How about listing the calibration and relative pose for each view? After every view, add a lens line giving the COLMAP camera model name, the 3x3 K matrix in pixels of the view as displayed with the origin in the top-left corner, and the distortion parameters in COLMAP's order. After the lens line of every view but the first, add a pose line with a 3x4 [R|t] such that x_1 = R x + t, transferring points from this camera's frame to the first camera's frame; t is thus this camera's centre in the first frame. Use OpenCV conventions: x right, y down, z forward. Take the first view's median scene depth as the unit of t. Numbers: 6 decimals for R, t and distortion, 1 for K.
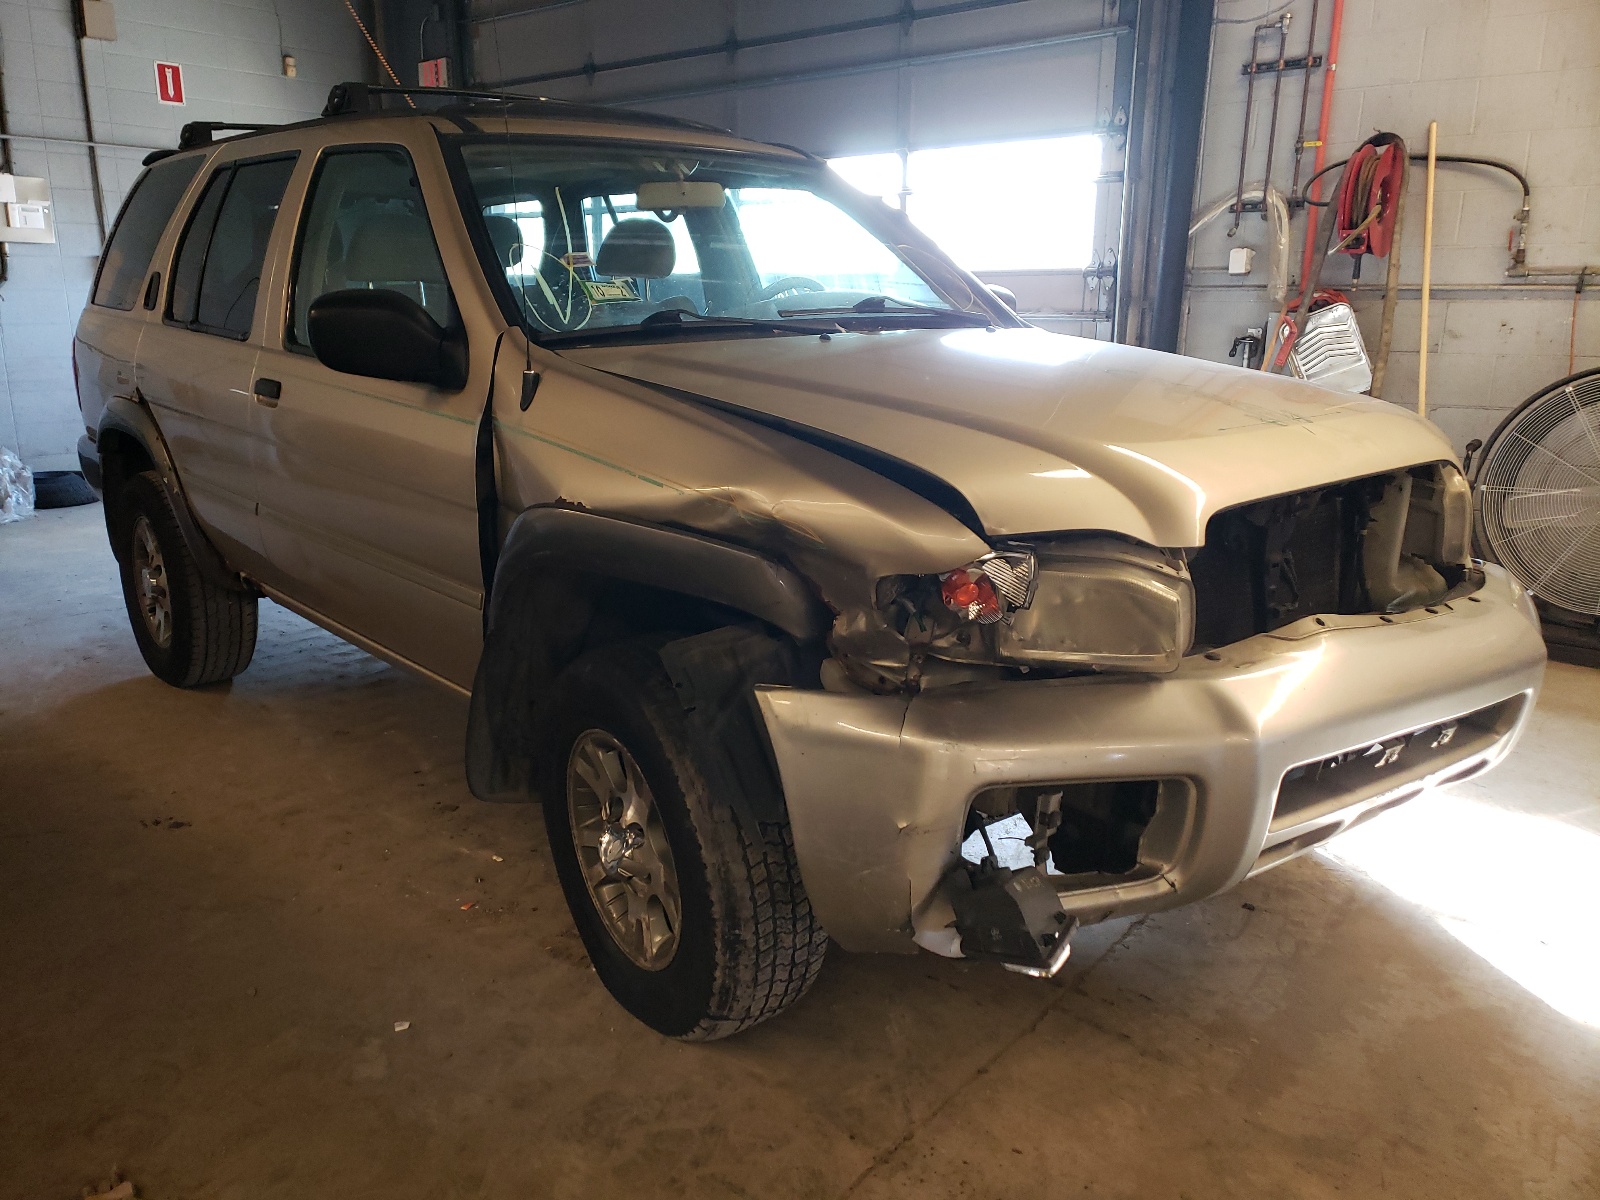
lens RADIAL K [[1225.1, 0, 800.0], [0, 1225.1, 600.0], [0, 0, 1]] dist [0.097705, -0.075260]
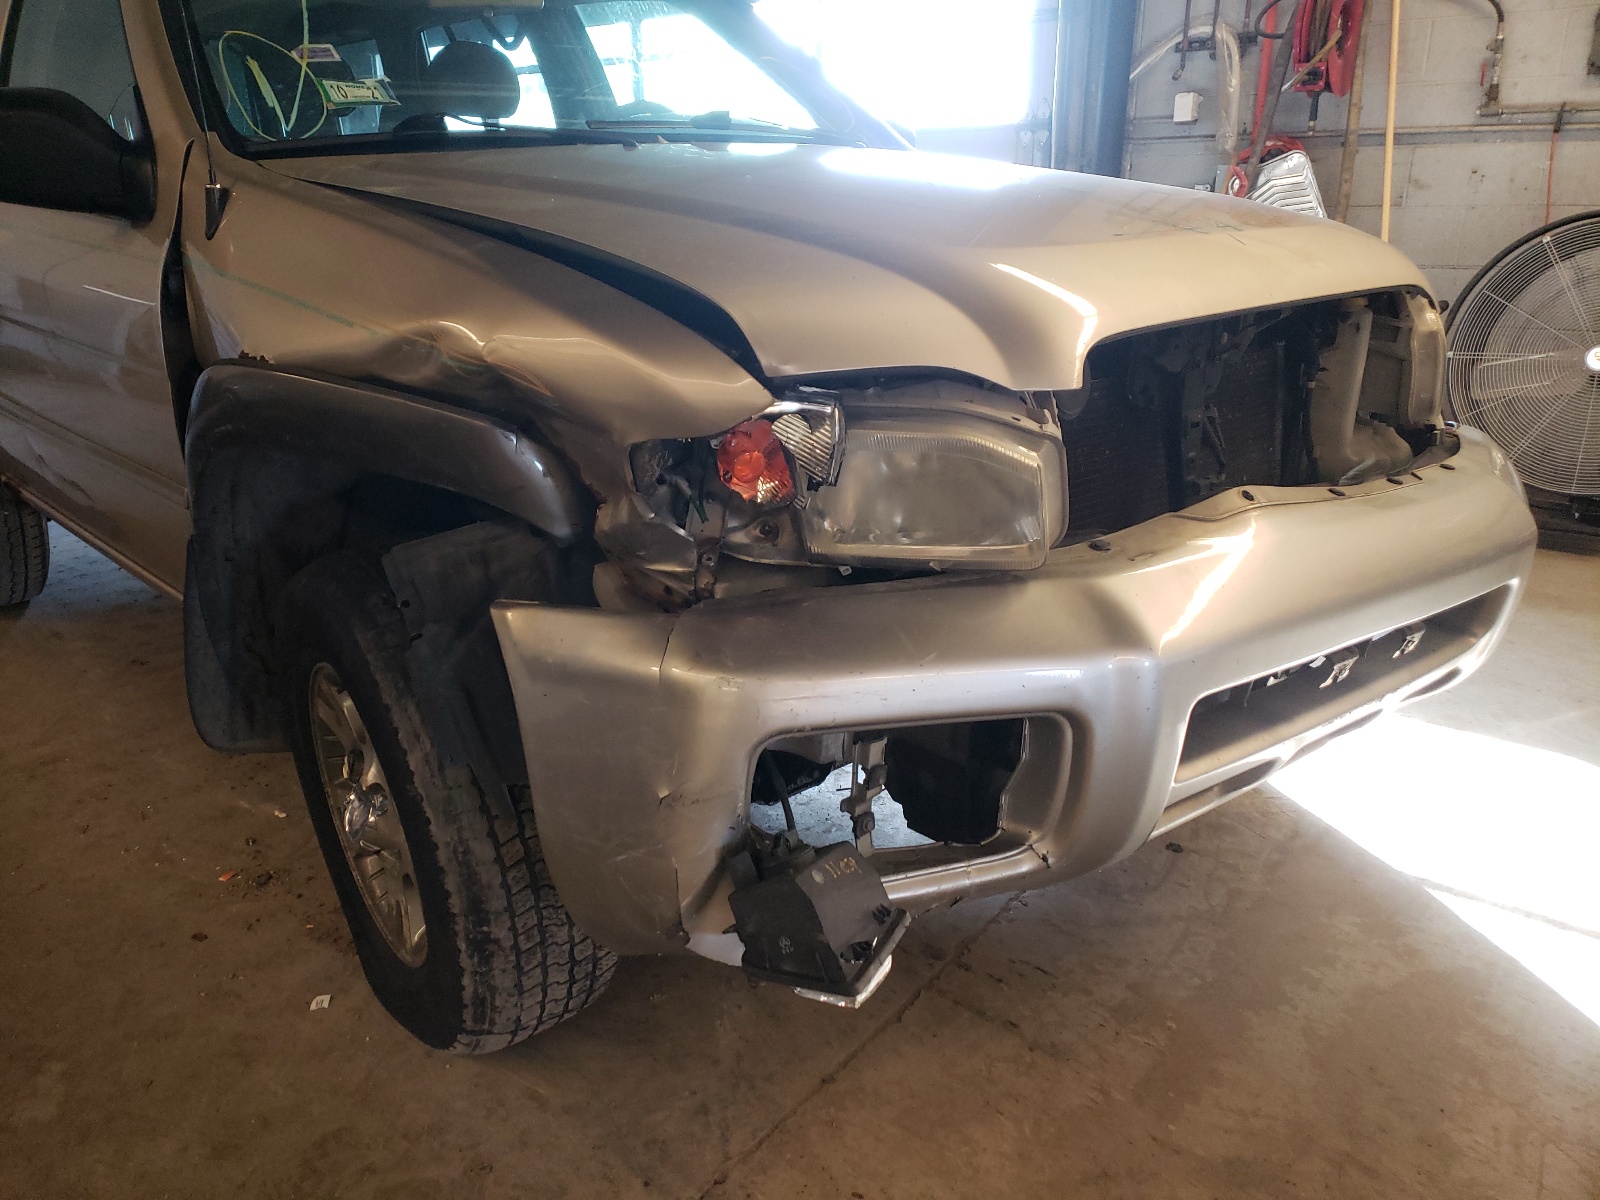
lens RADIAL K [[1229.2, 0, 800.0], [0, 1229.2, 586.6], [0, 0, 1]] dist [0.091104, -0.084739]
pose [[0.999379, -0.023850, 0.025935, 0.118217], [0.022113, 0.997619, 0.065326, 0.015510], [-0.027432, -0.064712, 0.997527, 0.239152]]
